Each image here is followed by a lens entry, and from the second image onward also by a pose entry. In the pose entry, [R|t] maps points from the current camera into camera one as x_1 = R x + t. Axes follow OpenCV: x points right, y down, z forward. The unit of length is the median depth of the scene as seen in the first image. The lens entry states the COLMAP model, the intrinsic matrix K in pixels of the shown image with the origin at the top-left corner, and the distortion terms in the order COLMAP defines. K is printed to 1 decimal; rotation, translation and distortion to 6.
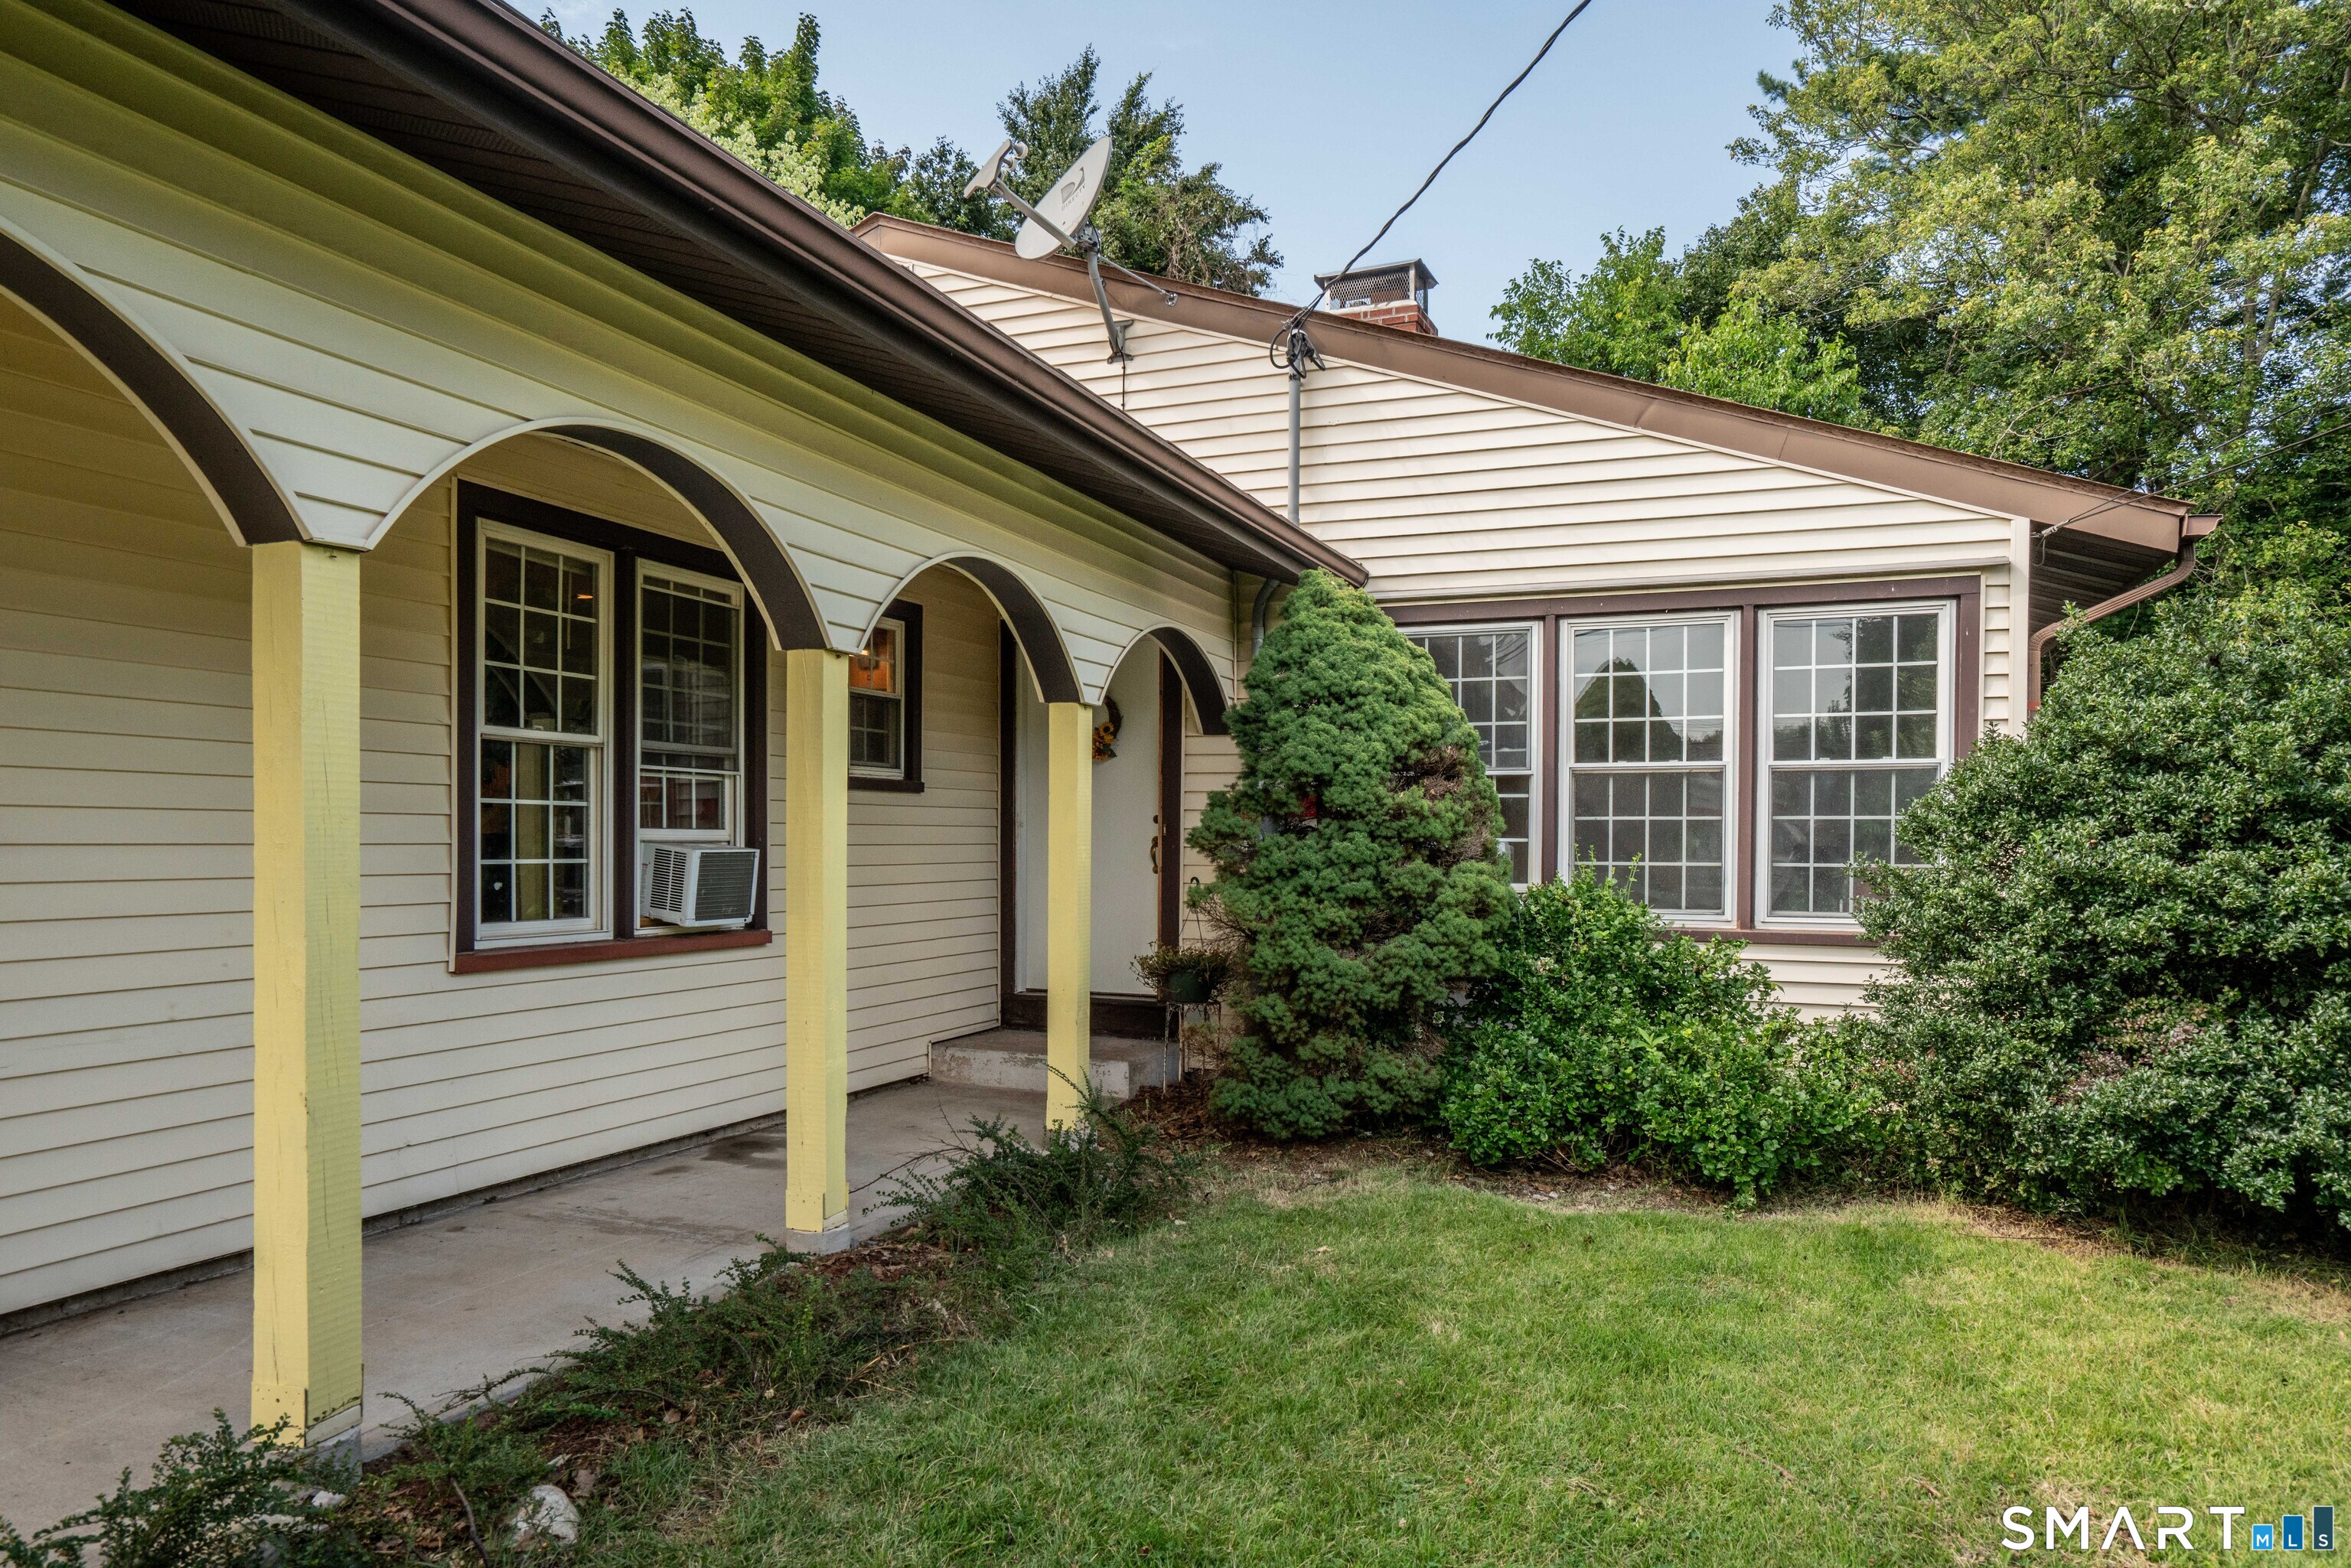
lens RADIAL K [[1475.1, 0, 1175.4], [0, 1475.1, 866.8], [0, 0, 1]] dist [-0.005141, -0.000103]
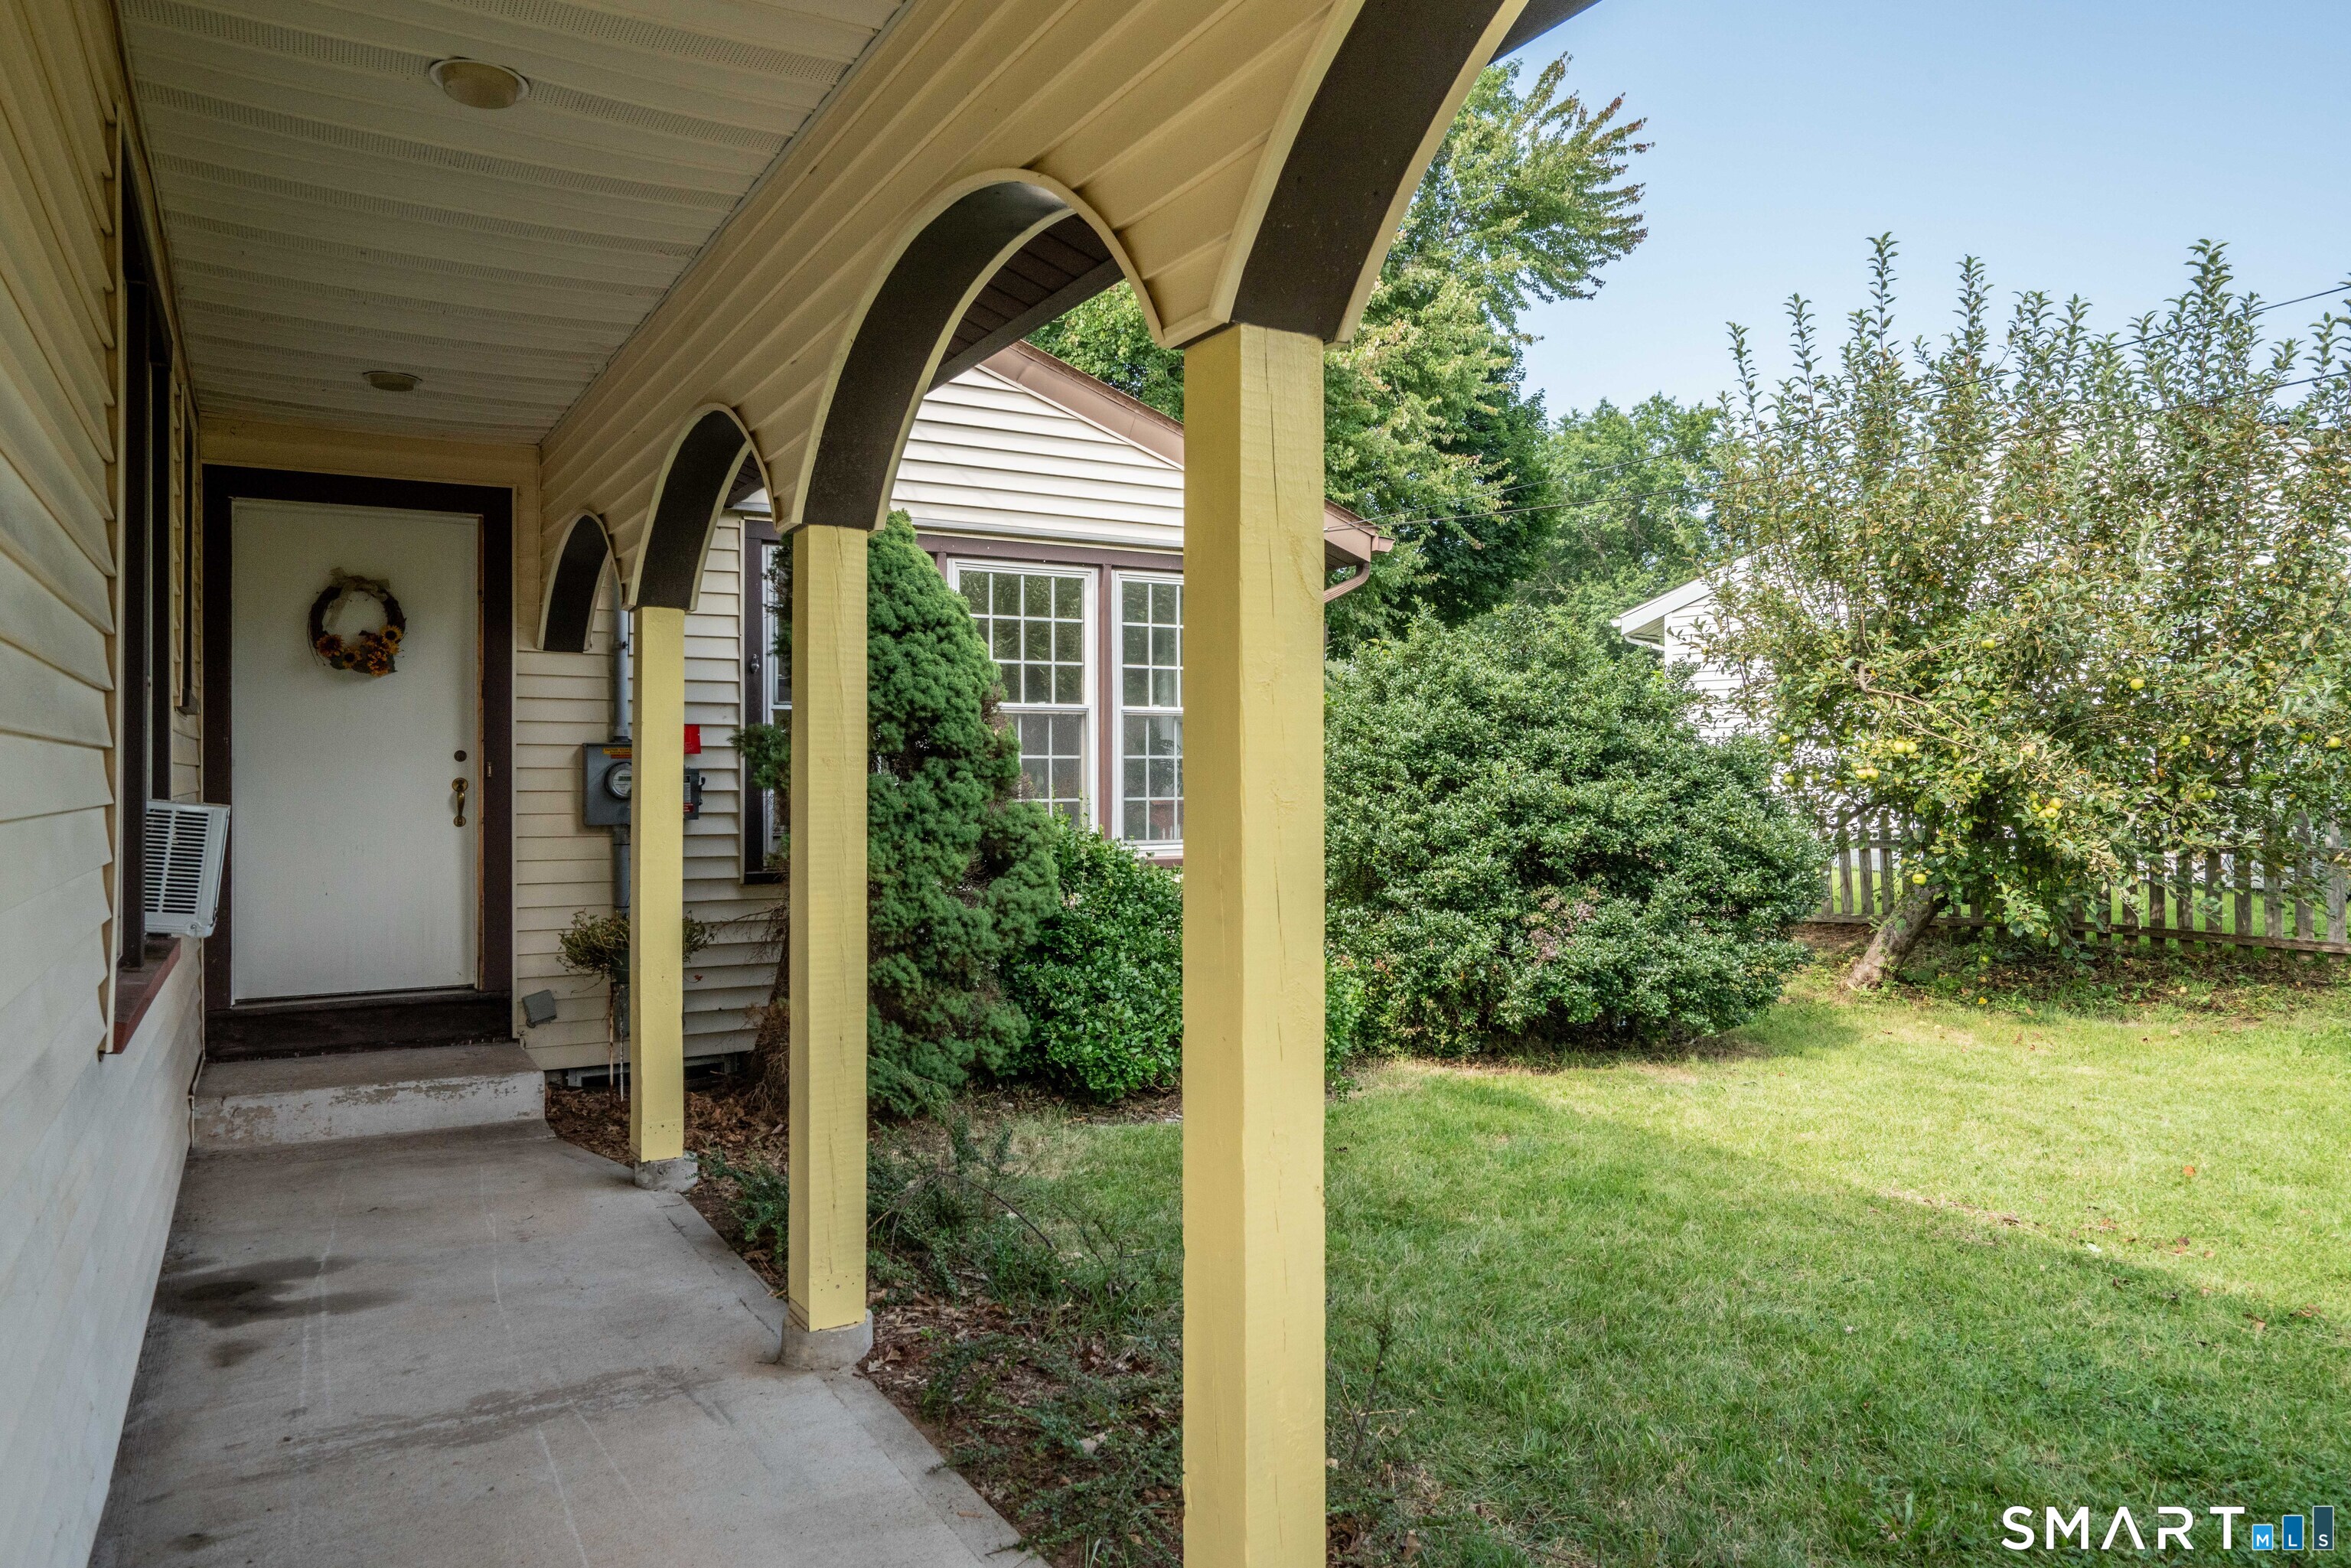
lens RADIAL K [[1529.9, 0, 1181.1], [0, 1529.9, 755.2], [0, 0, 1]] dist [-0.005098, 0.000740]
pose [[0.601502, 0.002053, 0.798869, -0.572507], [0.019606, 0.999658, -0.017331, -0.014597], [-0.798631, 0.026088, 0.601255, 0.306829]]
